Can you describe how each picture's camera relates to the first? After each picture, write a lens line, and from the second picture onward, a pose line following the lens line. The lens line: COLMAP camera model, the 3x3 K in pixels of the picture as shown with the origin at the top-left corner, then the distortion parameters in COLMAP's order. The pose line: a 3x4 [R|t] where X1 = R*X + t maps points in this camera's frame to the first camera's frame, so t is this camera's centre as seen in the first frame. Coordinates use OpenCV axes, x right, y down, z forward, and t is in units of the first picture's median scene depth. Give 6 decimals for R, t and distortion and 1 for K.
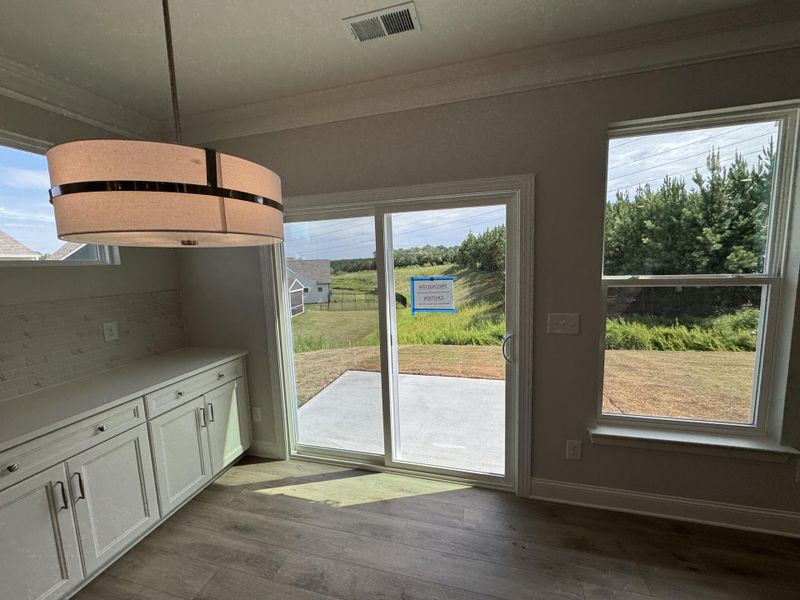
lens RADIAL K [[318.9, 0, 398.6], [0, 318.9, 300.4], [0, 0, 1]] dist [-0.001297, -0.000370]
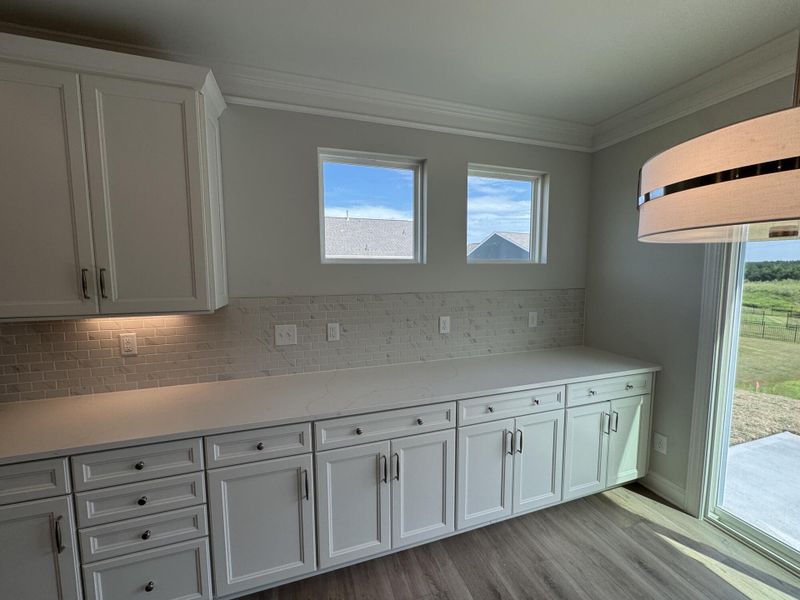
lens RADIAL K [[318.9, 0, 400.2], [0, 318.9, 301.1], [0, 0, 1]] dist [-0.001297, -0.000370]
pose [[0.552637, 0.113506, -0.825657, -0.147004], [-0.114613, 0.991620, 0.059608, 0.010573], [0.825504, 0.061690, 0.561015, -0.055269]]
